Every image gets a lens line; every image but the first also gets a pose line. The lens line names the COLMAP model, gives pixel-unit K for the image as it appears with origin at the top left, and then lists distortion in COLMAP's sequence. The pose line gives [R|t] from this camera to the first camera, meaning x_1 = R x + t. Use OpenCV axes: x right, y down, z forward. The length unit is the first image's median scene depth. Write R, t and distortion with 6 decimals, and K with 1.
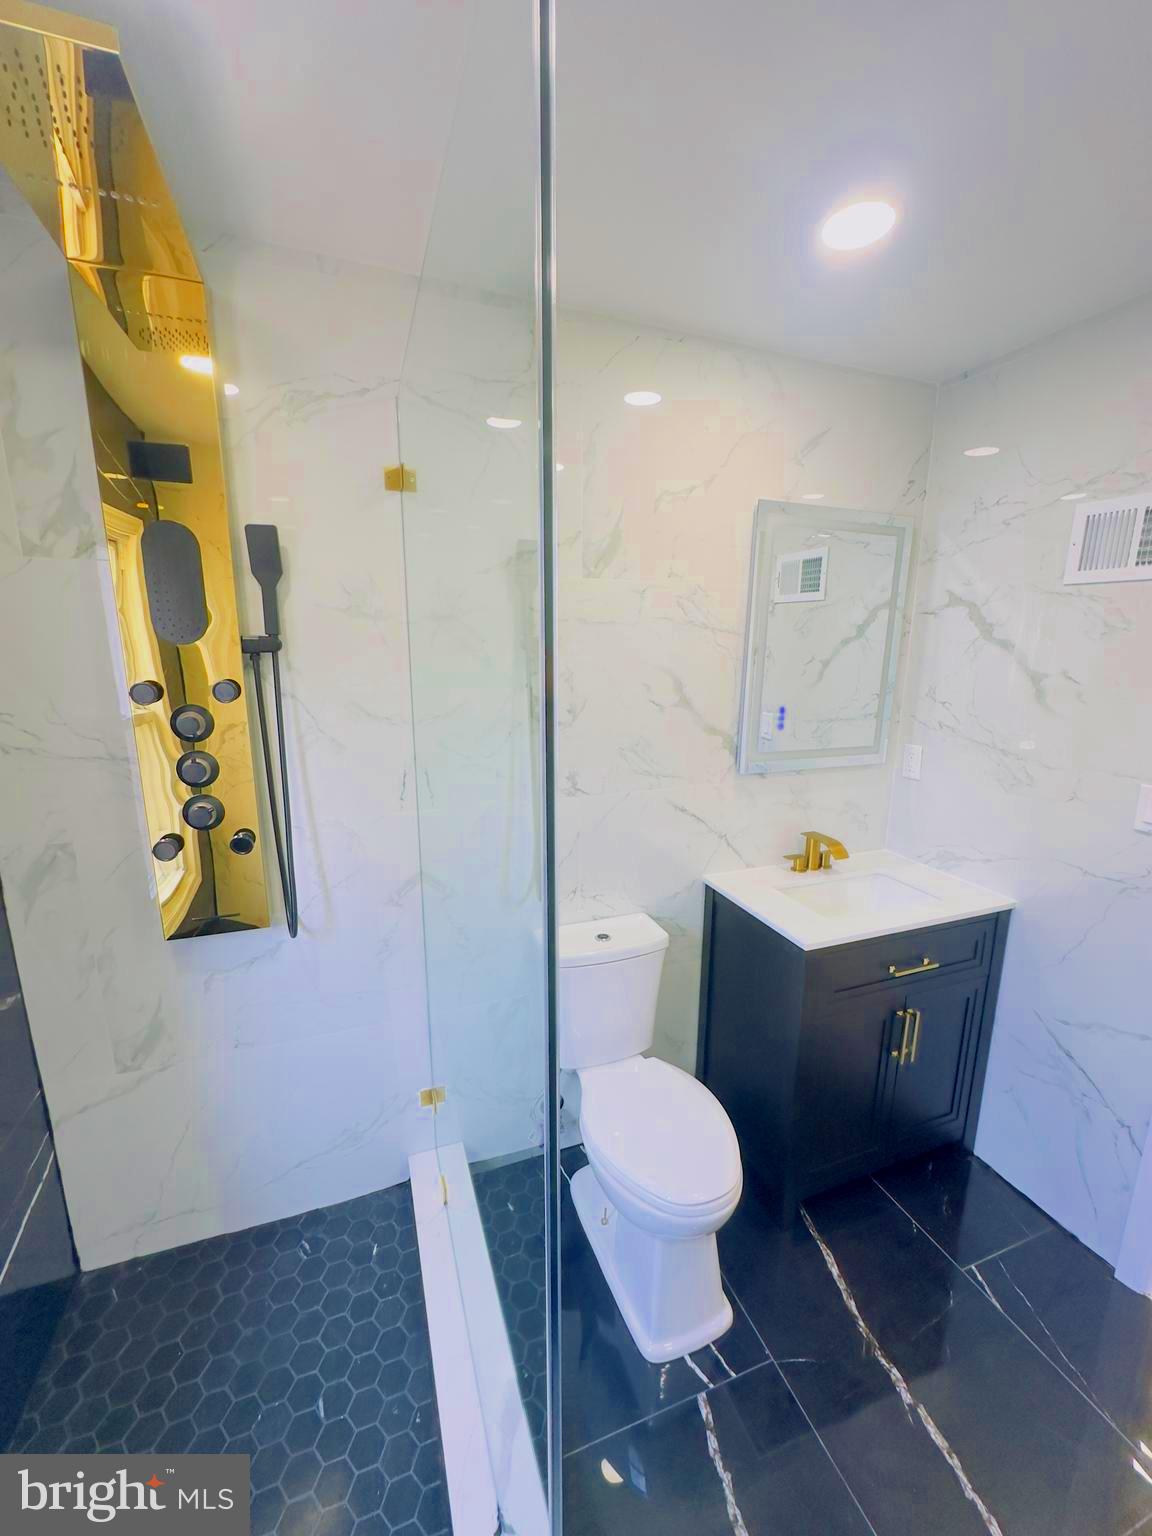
lens RADIAL K [[614.5, 0, 575.4], [0, 614.5, 769.3], [0, 0, 1]] dist [-0.003629, -0.000166]
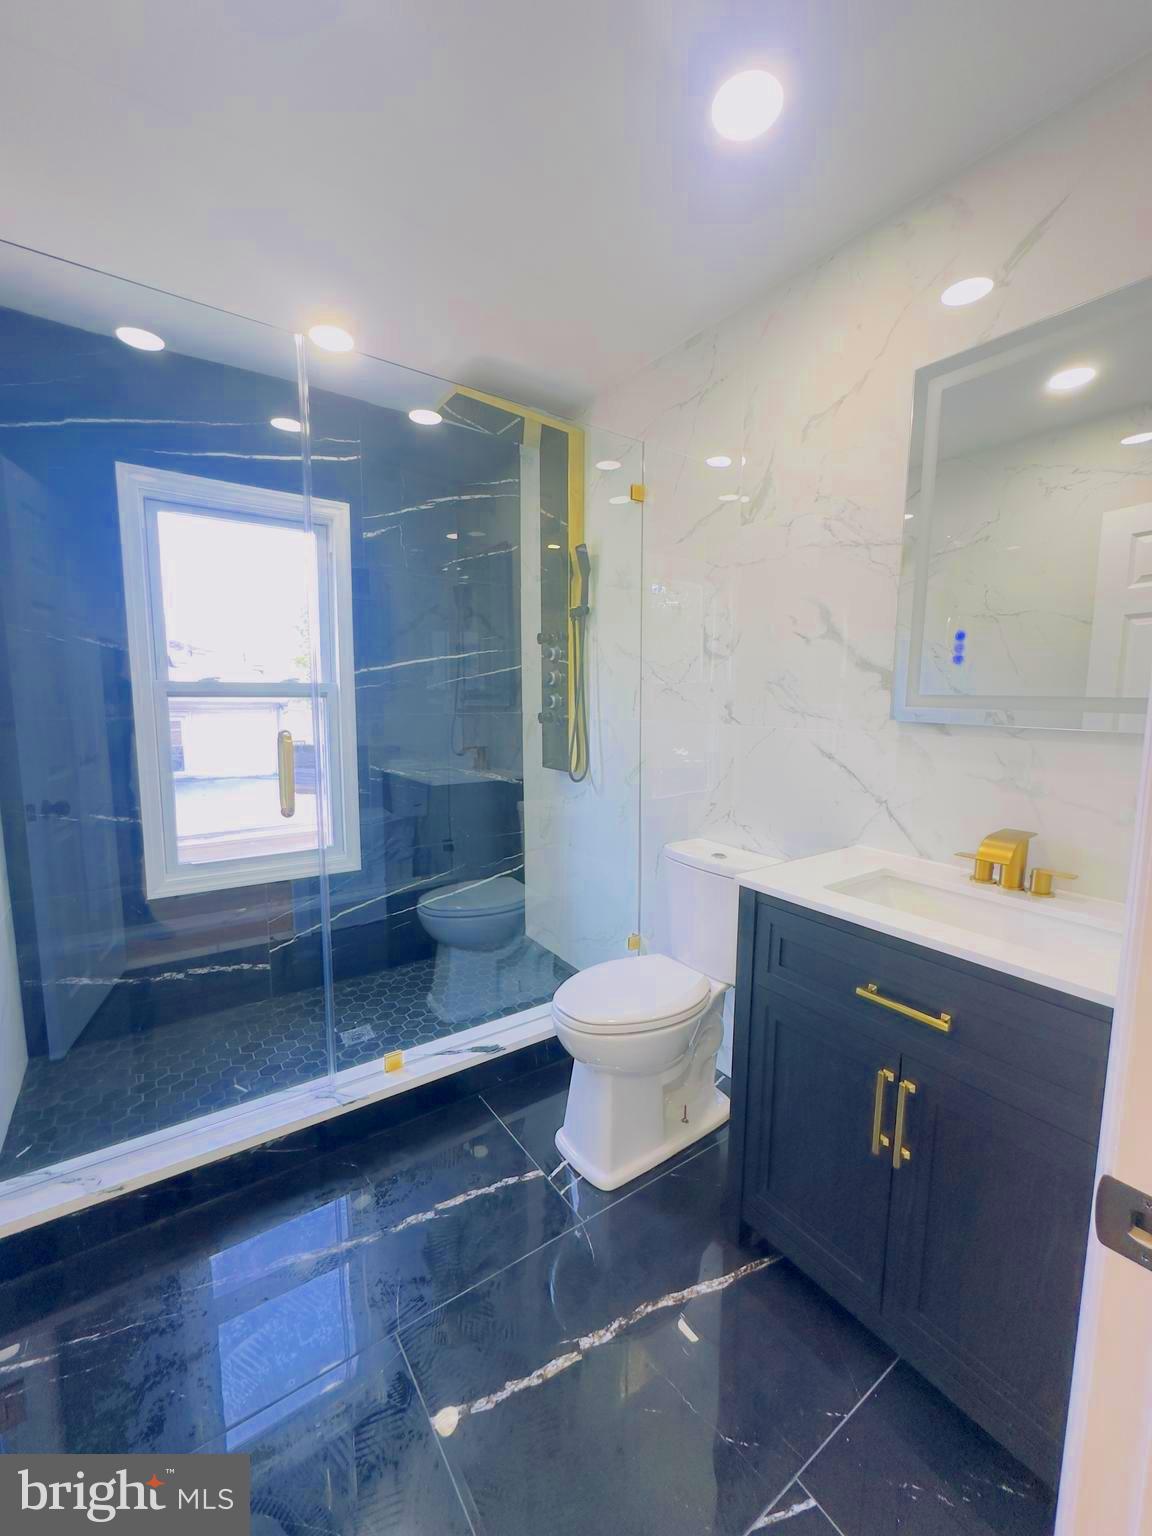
lens RADIAL K [[614.5, 0, 578.2], [0, 614.5, 768.3], [0, 0, 1]] dist [-0.003629, -0.000166]
pose [[0.258170, 0.115459, -0.959176, 0.970493], [-0.204607, 0.976846, 0.062514, 0.105242], [0.944185, 0.180115, 0.275816, 0.434718]]
